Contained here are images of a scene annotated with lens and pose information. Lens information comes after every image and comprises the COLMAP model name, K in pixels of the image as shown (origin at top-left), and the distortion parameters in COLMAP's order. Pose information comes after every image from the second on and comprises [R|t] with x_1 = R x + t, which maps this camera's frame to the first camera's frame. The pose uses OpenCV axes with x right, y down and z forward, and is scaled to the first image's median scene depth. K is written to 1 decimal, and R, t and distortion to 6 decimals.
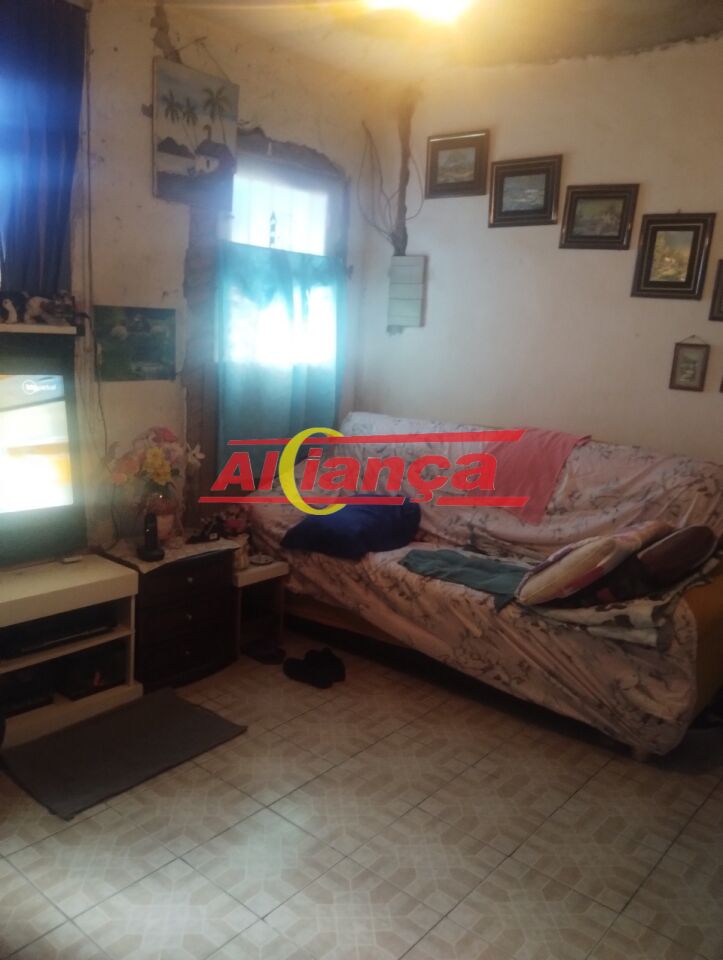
lens RADIAL K [[798.6, 0, 356.6], [0, 798.6, 475.7], [0, 0, 1]] dist [0.063119, -0.084659]
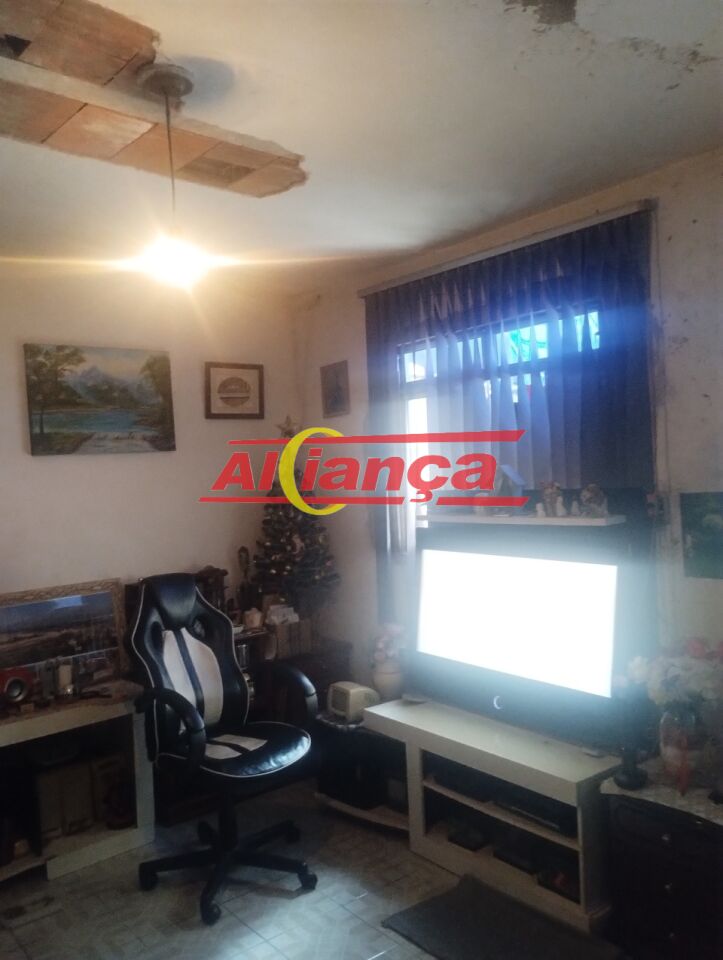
lens RADIAL K [[798.6, 0, 356.6], [0, 798.6, 475.7], [0, 0, 1]] dist [0.063119, -0.084659]
pose [[-0.213769, -0.049863, -0.975611, 0.678926], [-0.155595, 0.987685, -0.016387, -0.167446], [0.964413, 0.148297, -0.218895, 0.884009]]
